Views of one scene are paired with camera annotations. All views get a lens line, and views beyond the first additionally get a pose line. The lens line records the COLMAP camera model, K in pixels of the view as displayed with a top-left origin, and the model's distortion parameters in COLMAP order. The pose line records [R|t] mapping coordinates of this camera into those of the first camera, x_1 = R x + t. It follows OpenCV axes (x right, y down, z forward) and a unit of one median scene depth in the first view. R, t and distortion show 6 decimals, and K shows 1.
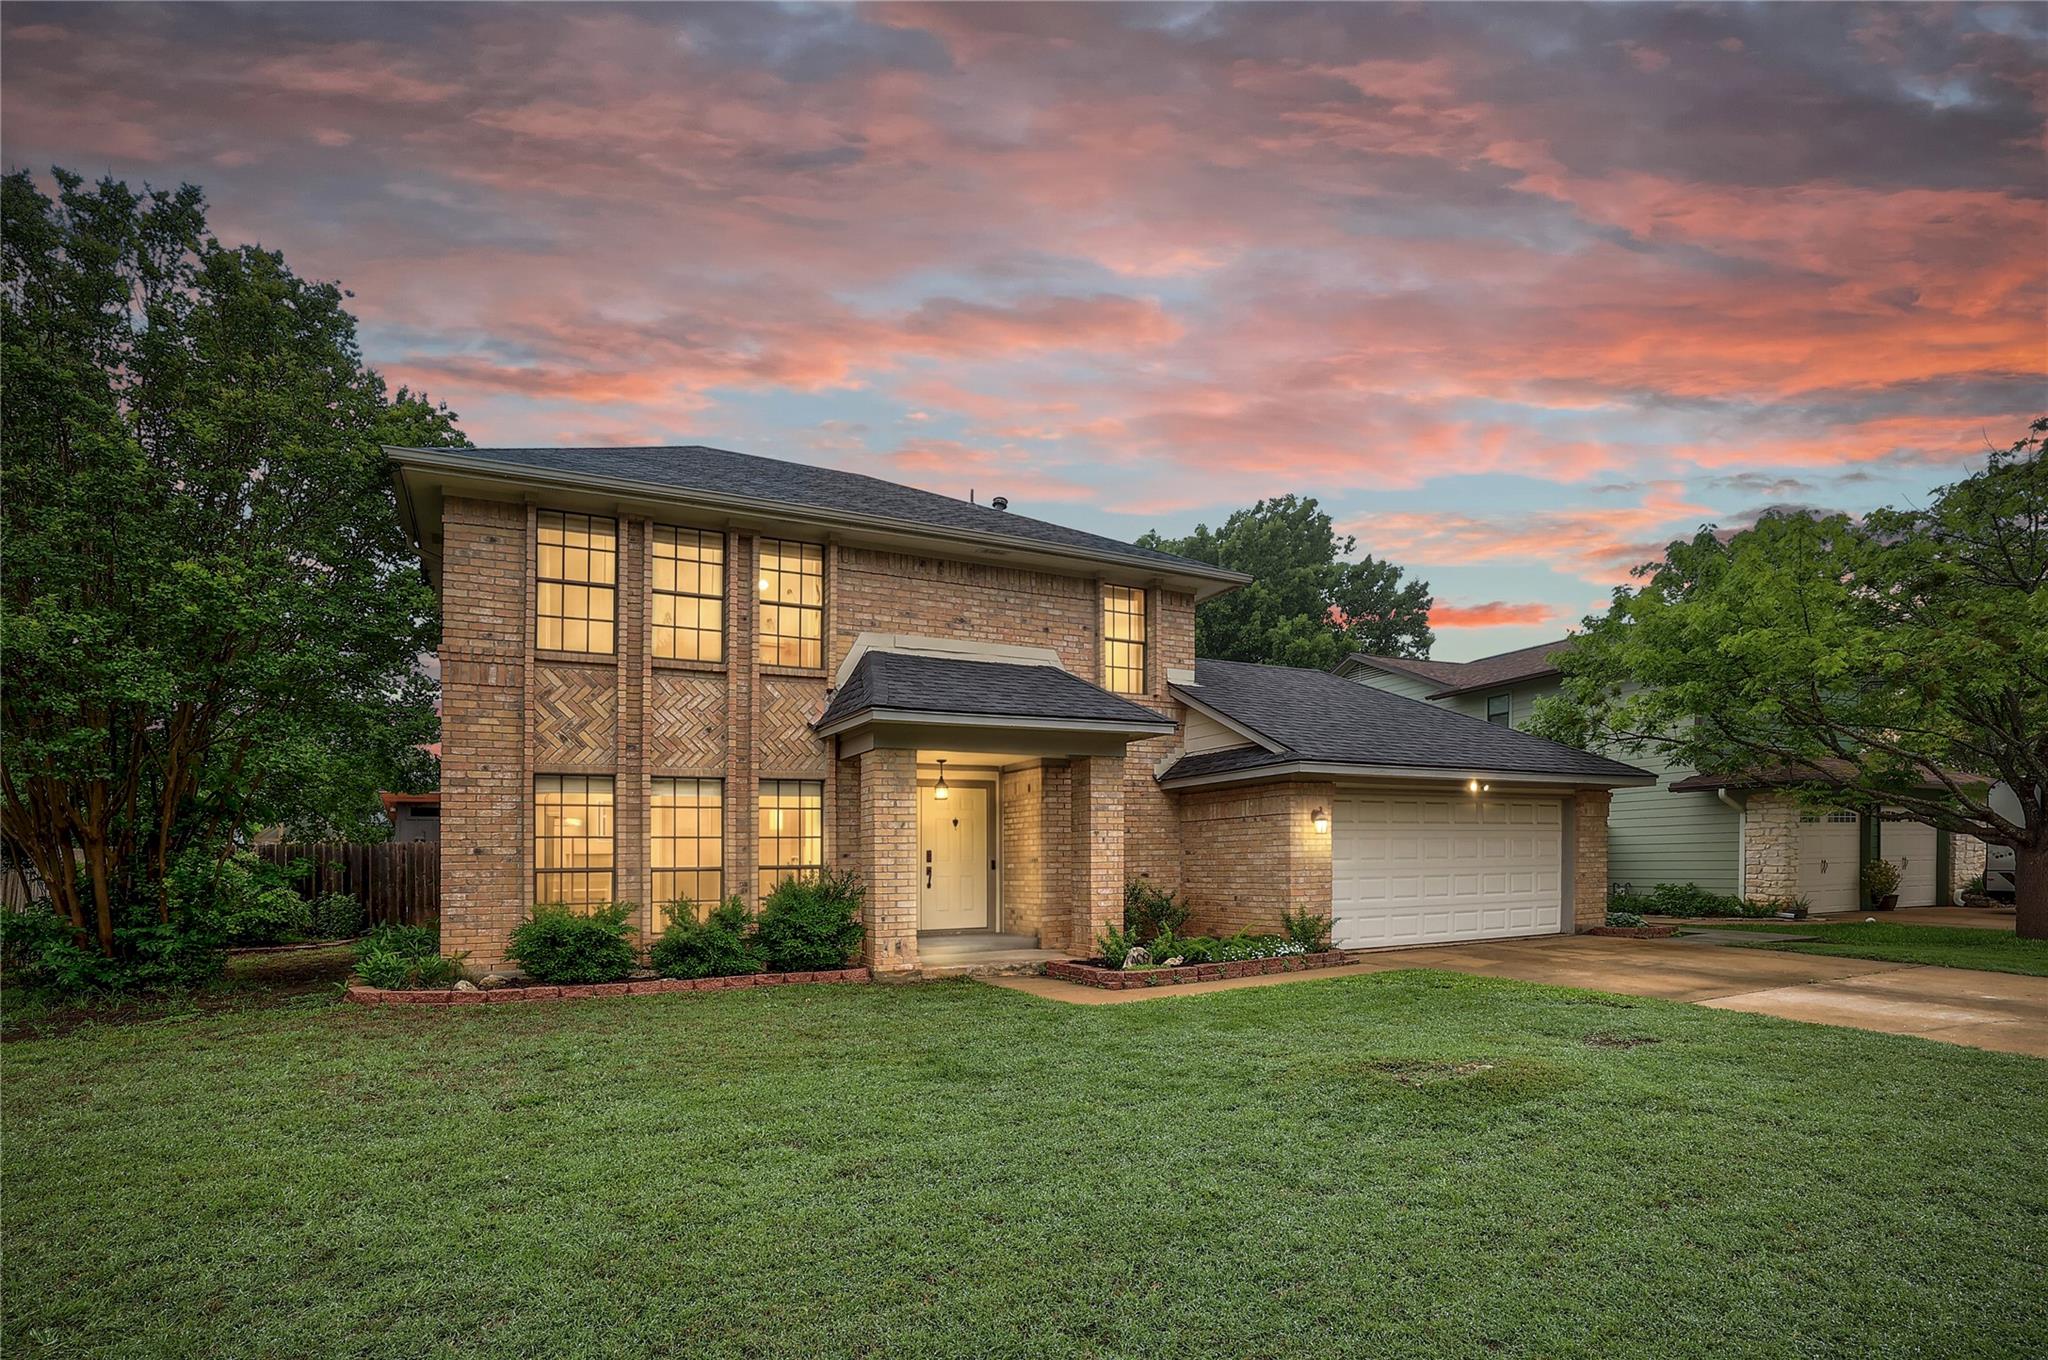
lens RADIAL K [[870.8, 0, 1023.1], [0, 870.8, 832.1], [0, 0, 1]] dist [-0.001848, -0.000176]
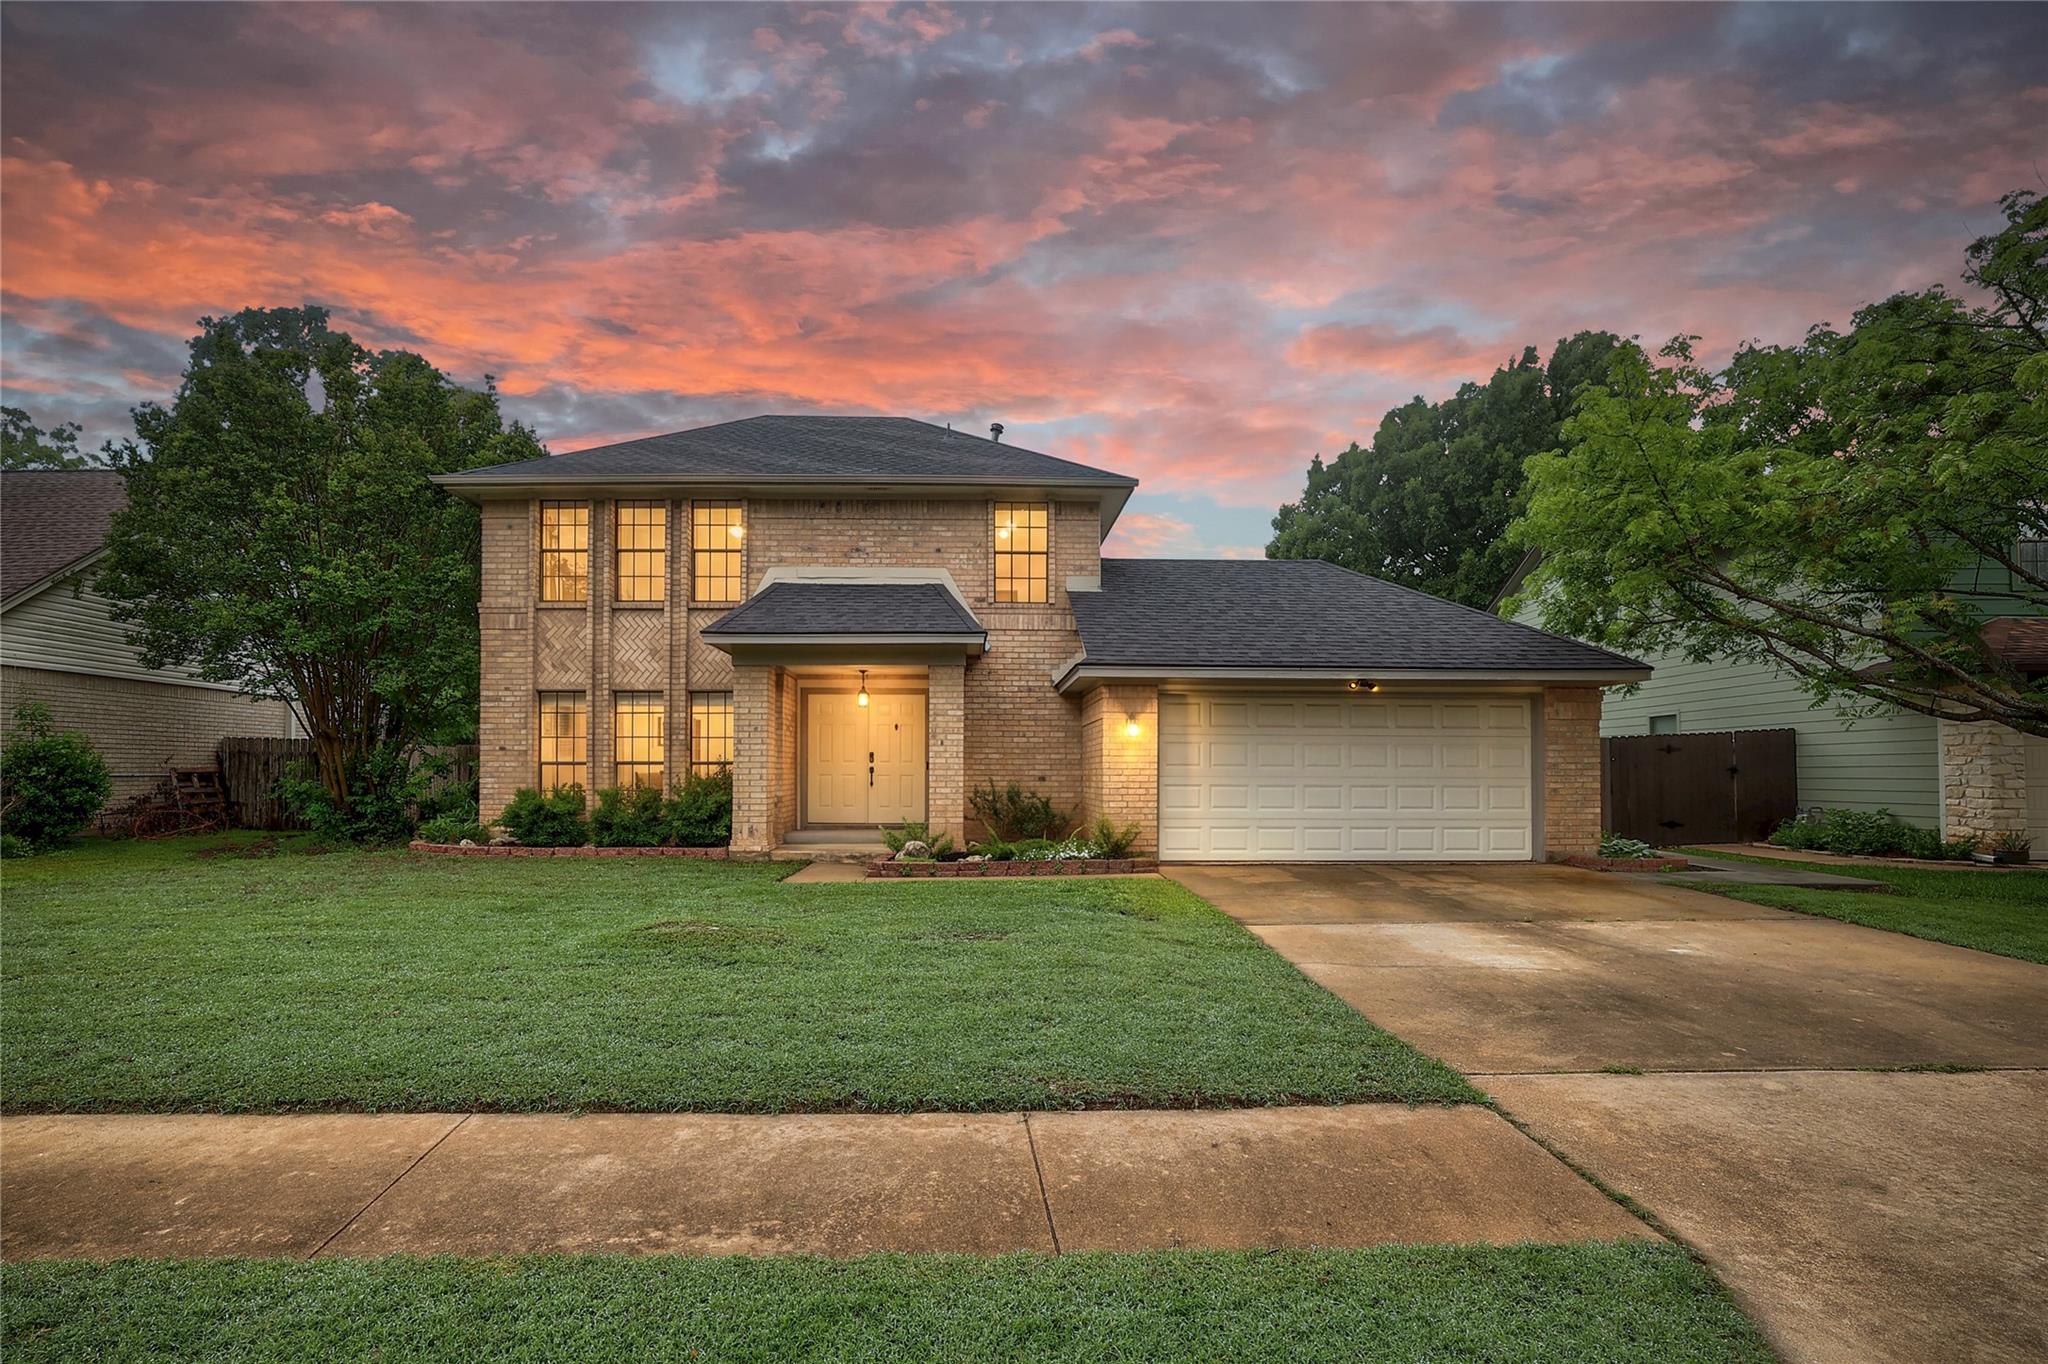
lens RADIAL K [[921.4, 0, 1024.0], [0, 921.4, 682.0], [0, 0, 1]] dist [0.001139, -0.000251]
pose [[0.910672, -0.021397, -0.412576, 0.637677], [-0.004123, 0.998137, -0.060866, 0.003100], [0.413110, 0.057130, 0.908887, -0.000416]]
